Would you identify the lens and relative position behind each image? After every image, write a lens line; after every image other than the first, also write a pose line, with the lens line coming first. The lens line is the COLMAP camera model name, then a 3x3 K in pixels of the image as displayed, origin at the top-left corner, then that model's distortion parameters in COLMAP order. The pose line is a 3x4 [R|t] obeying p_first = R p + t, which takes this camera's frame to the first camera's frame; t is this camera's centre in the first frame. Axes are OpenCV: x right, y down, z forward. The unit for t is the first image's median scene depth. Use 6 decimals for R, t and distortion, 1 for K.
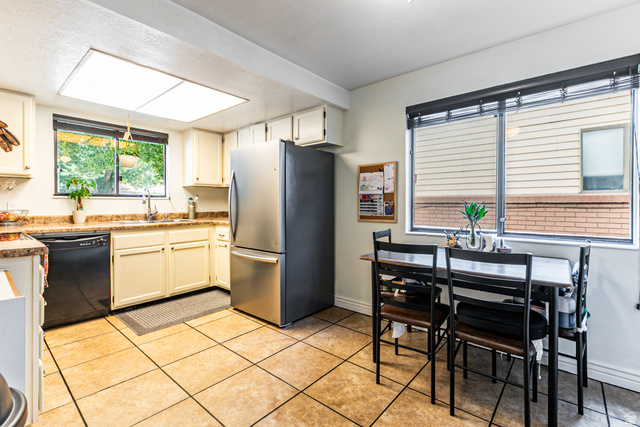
lens RADIAL K [[291.5, 0, 319.5], [0, 291.5, 211.9], [0, 0, 1]] dist [0.002251, -0.000160]
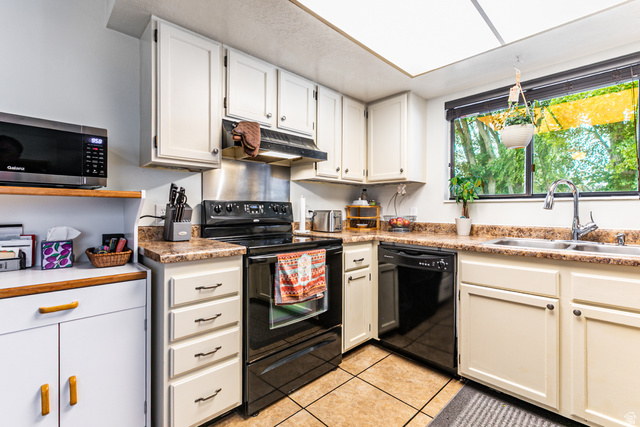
lens RADIAL K [[291.5, 0, 319.6], [0, 291.5, 207.6], [0, 0, 1]] dist [0.002251, -0.000160]
pose [[-0.090460, -0.007611, -0.995871, -0.038209], [-0.033335, 0.999434, -0.004611, -0.016783], [0.995342, 0.032780, -0.090662, 0.692425]]
